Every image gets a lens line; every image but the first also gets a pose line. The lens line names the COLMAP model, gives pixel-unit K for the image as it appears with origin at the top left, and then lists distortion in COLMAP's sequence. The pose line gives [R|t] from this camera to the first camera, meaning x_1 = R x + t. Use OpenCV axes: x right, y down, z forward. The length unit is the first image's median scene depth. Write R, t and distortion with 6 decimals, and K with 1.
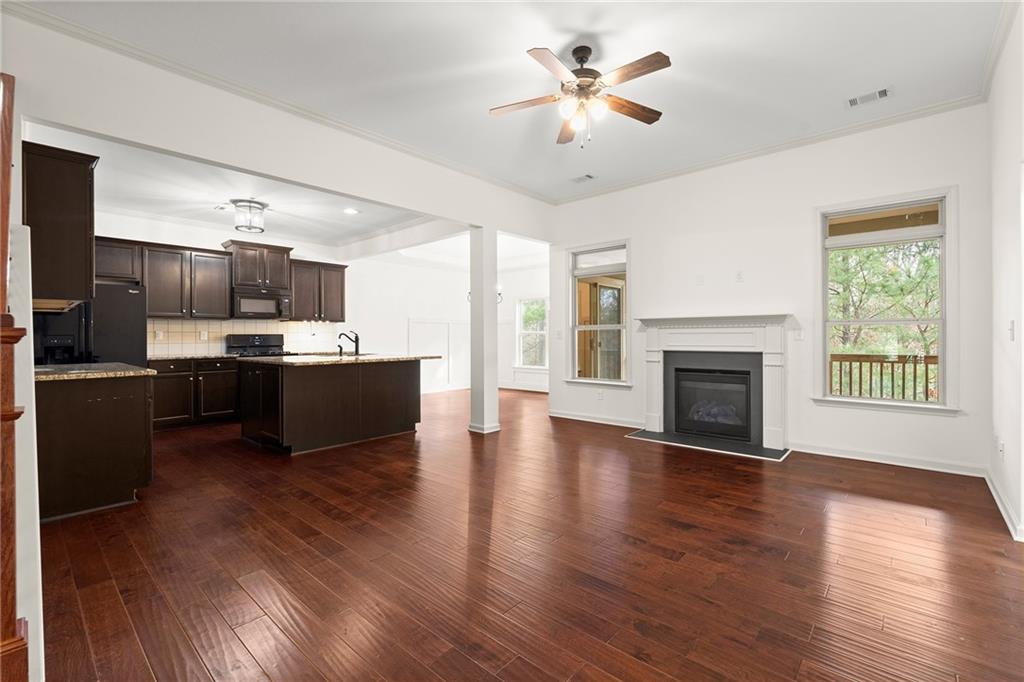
lens RADIAL K [[456.7, 0, 513.7], [0, 456.7, 336.7], [0, 0, 1]] dist [-0.002756, 0.000146]
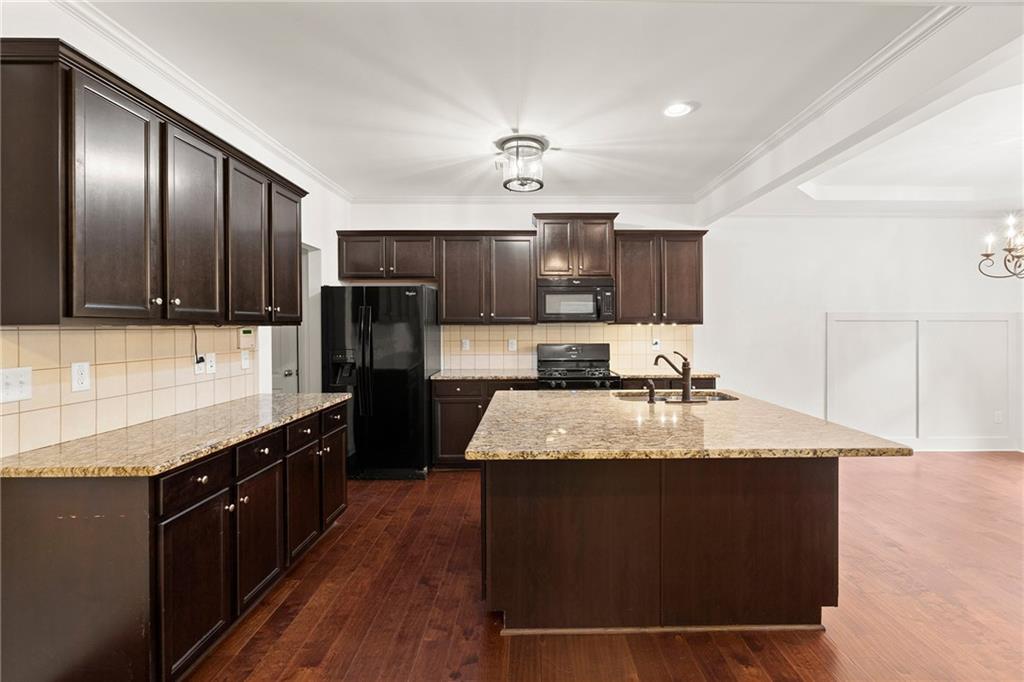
lens RADIAL K [[463.6, 0, 533.7], [0, 463.6, 326.3], [0, 0, 1]] dist [-0.003208, 0.000178]
pose [[0.683695, 0.003973, -0.729757, -0.097503], [-0.000751, 0.999988, 0.004742, -0.041966], [0.729768, -0.002694, 0.683690, 0.551946]]
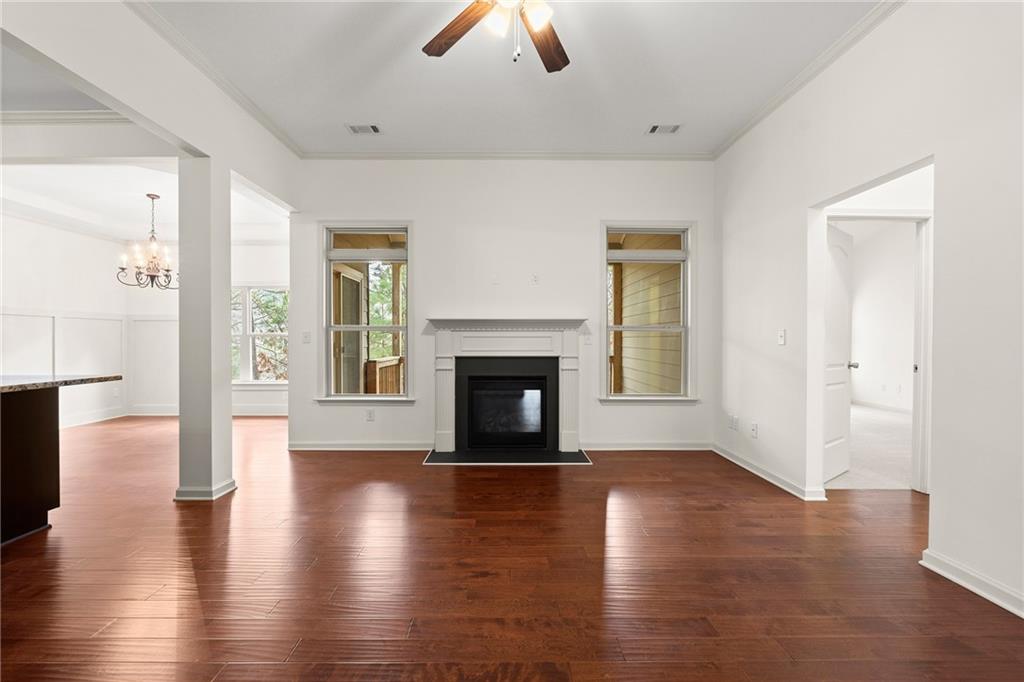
lens RADIAL K [[456.7, 0, 512.2], [0, 456.7, 342.0], [0, 0, 1]] dist [-0.003400, -0.000002]
pose [[0.738566, 0.000214, 0.674181, -0.170416], [-0.003270, 0.999989, 0.003265, -0.000485], [-0.674173, -0.004616, 0.738559, 0.275681]]
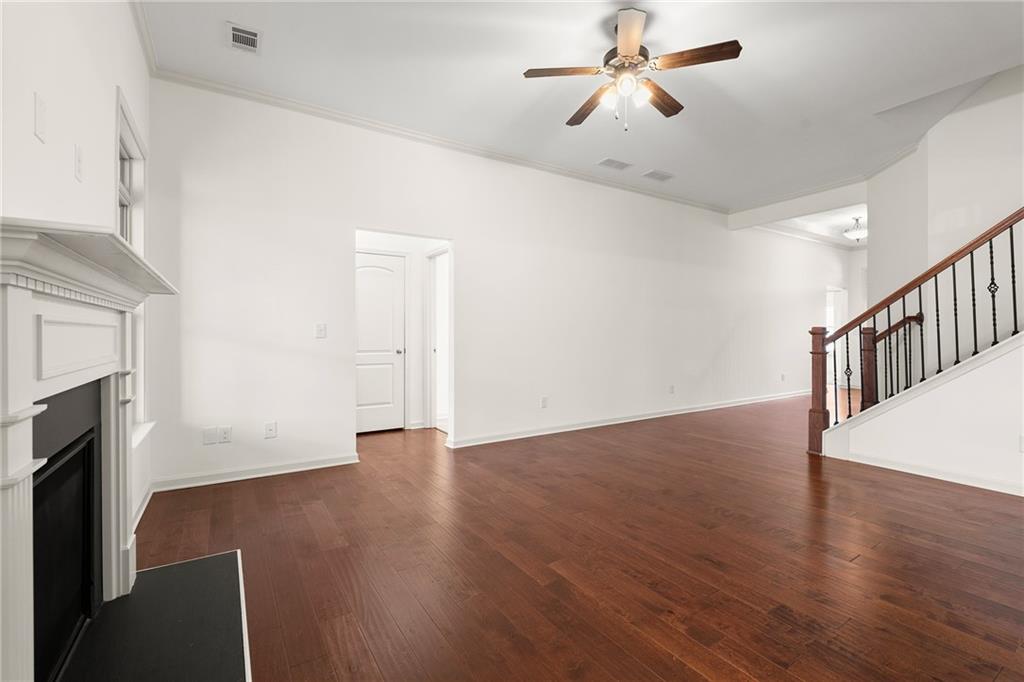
lens RADIAL K [[456.7, 0, 512.2], [0, 456.7, 342.0], [0, 0, 1]] dist [-0.003400, -0.000002]
pose [[-0.964739, -0.000804, 0.263207, 0.072365], [0.004019, 0.999834, 0.017784, 0.000107], [-0.263178, 0.018214, -0.964575, 1.072350]]
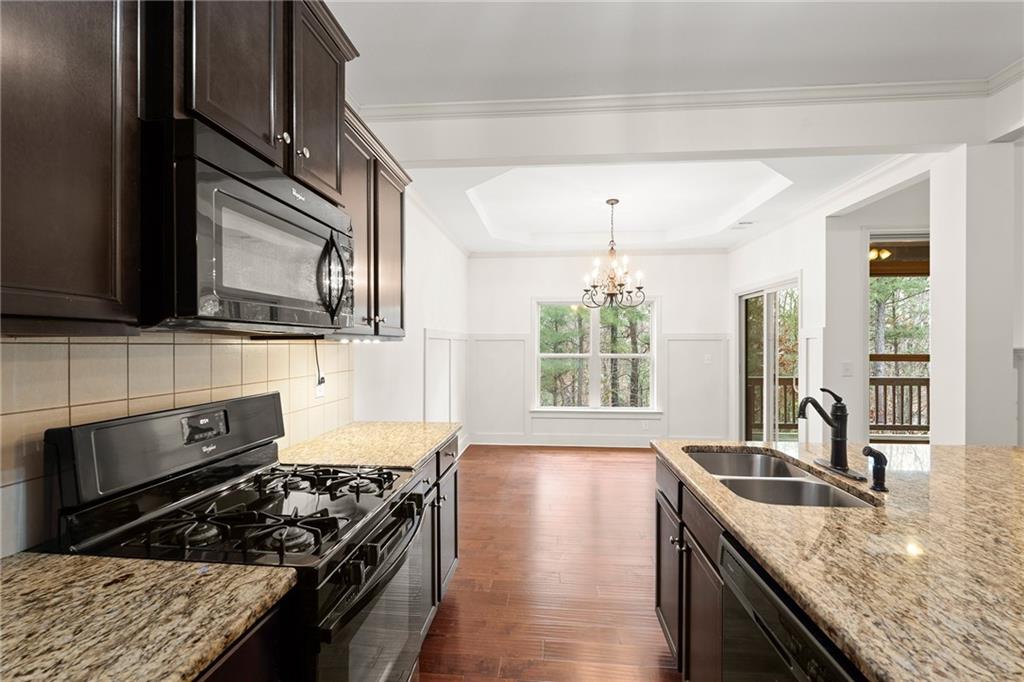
lens RADIAL K [[456.7, 0, 512.2], [0, 456.7, 342.0], [0, 0, 1]] dist [-0.003400, -0.000002]
pose [[0.793263, 0.007635, 0.608832, -0.685711], [-0.004204, 0.999966, -0.007061, -0.038092], [-0.608865, 0.003042, 0.793268, 0.900451]]
